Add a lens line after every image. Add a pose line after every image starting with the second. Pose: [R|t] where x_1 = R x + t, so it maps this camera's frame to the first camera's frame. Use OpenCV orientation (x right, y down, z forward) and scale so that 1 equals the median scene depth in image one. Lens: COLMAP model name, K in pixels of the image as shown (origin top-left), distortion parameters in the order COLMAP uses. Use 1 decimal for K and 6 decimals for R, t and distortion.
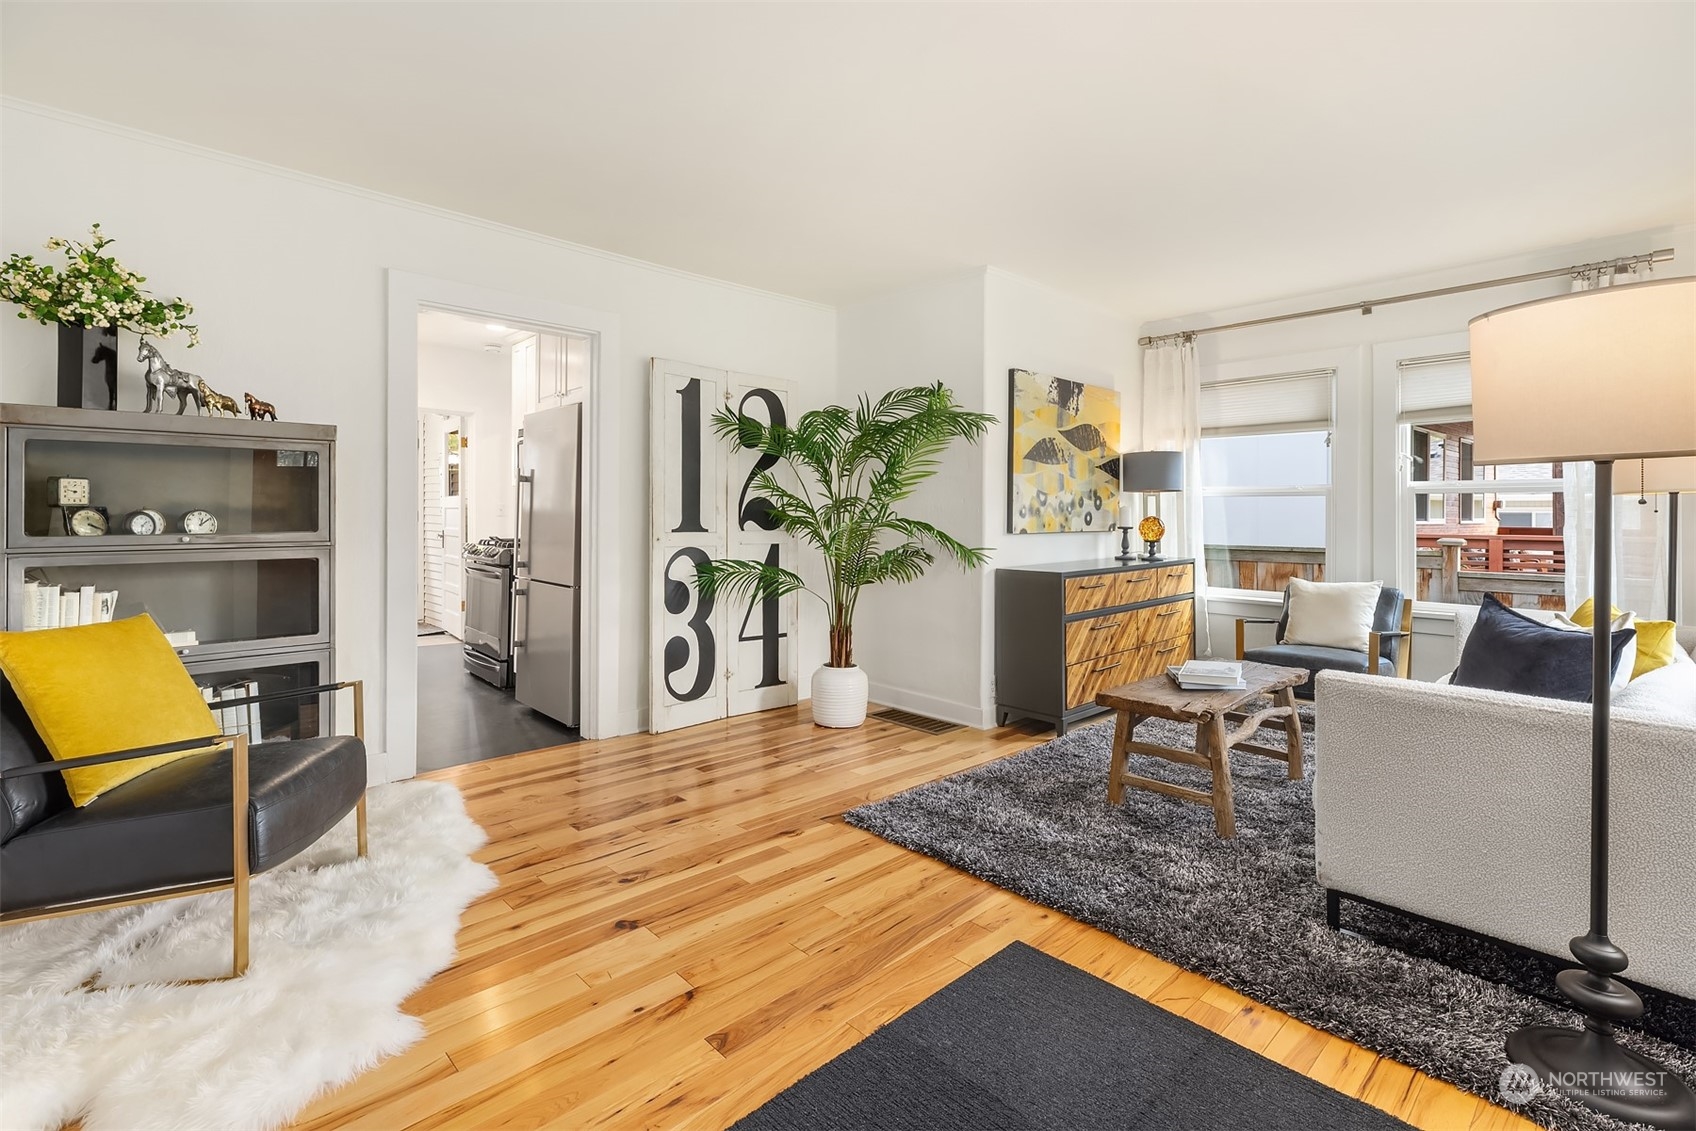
lens RADIAL K [[781.1, 0, 851.2], [0, 781.1, 508.1], [0, 0, 1]] dist [0.001902, 0.000182]
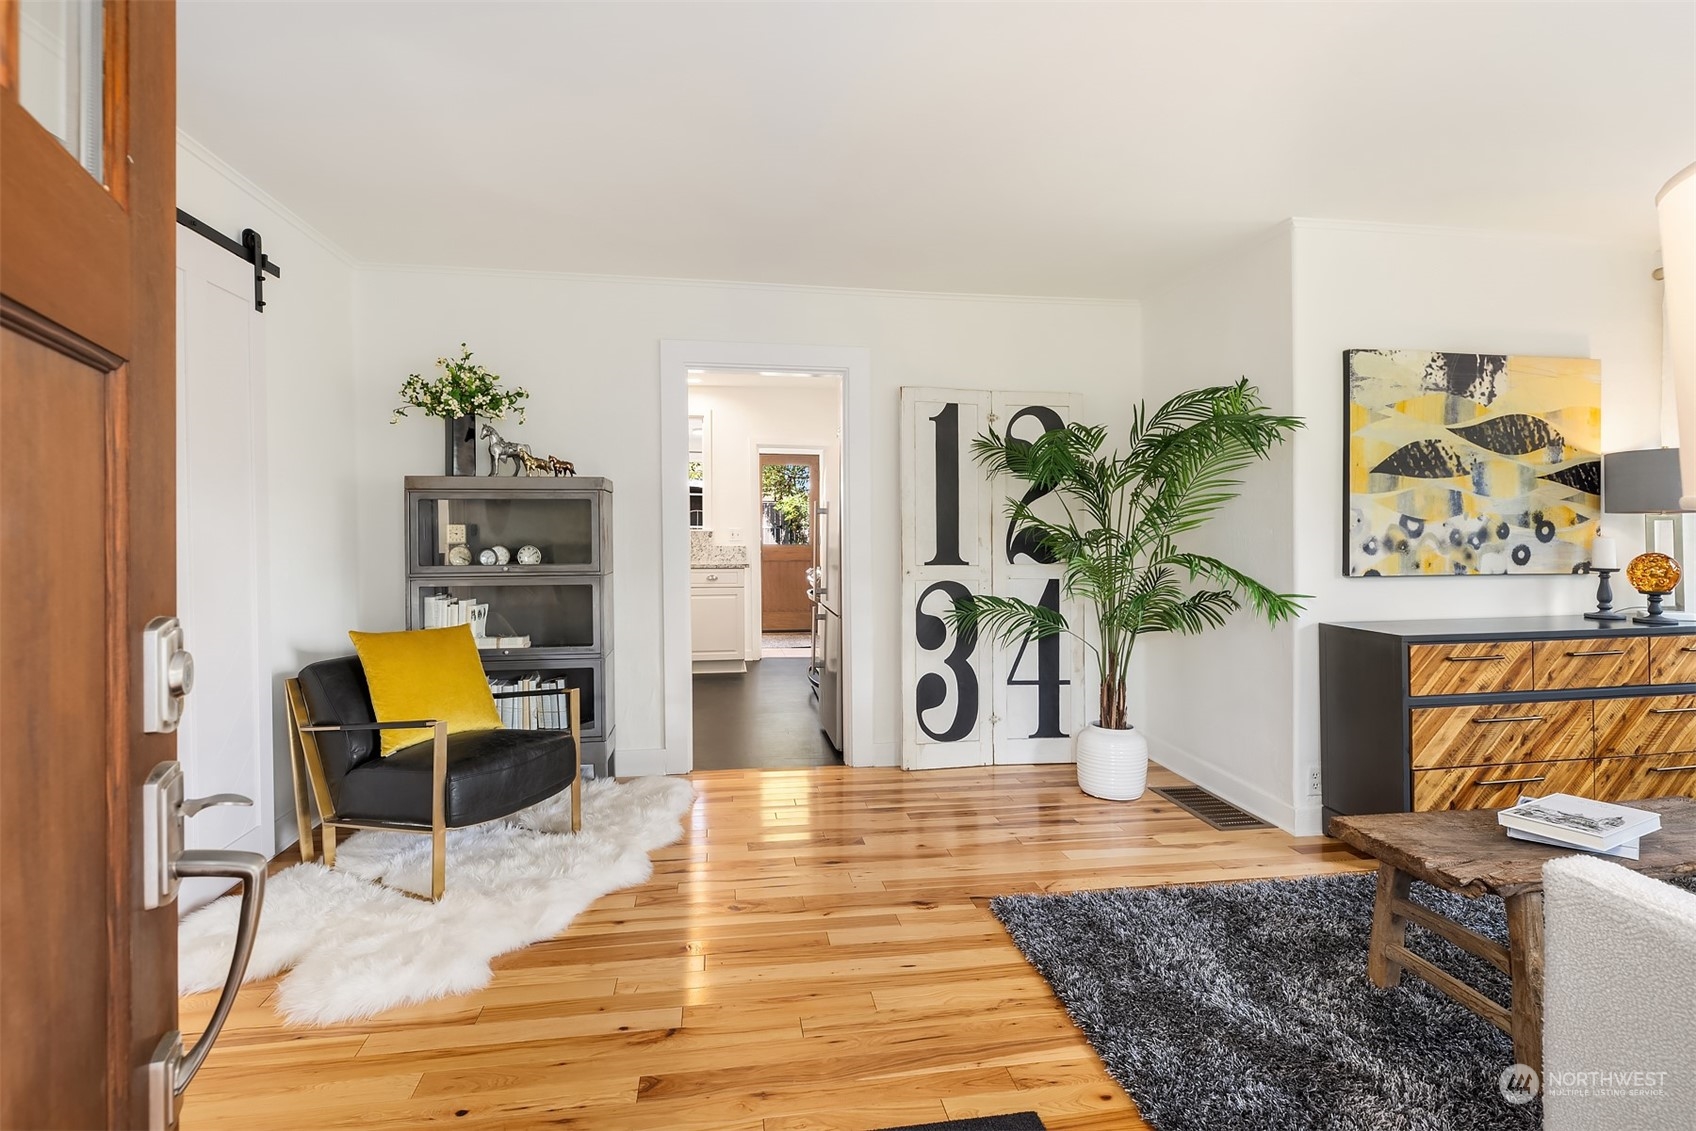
lens RADIAL K [[815.7, 0, 842.8], [0, 815.7, 525.8], [0, 0, 1]] dist [-0.004328, -0.000706]
pose [[0.822906, -0.005199, -0.568154, 0.251707], [0.006706, 0.999977, 0.000563, -0.018278], [0.568138, -0.004273, 0.822922, 0.106077]]
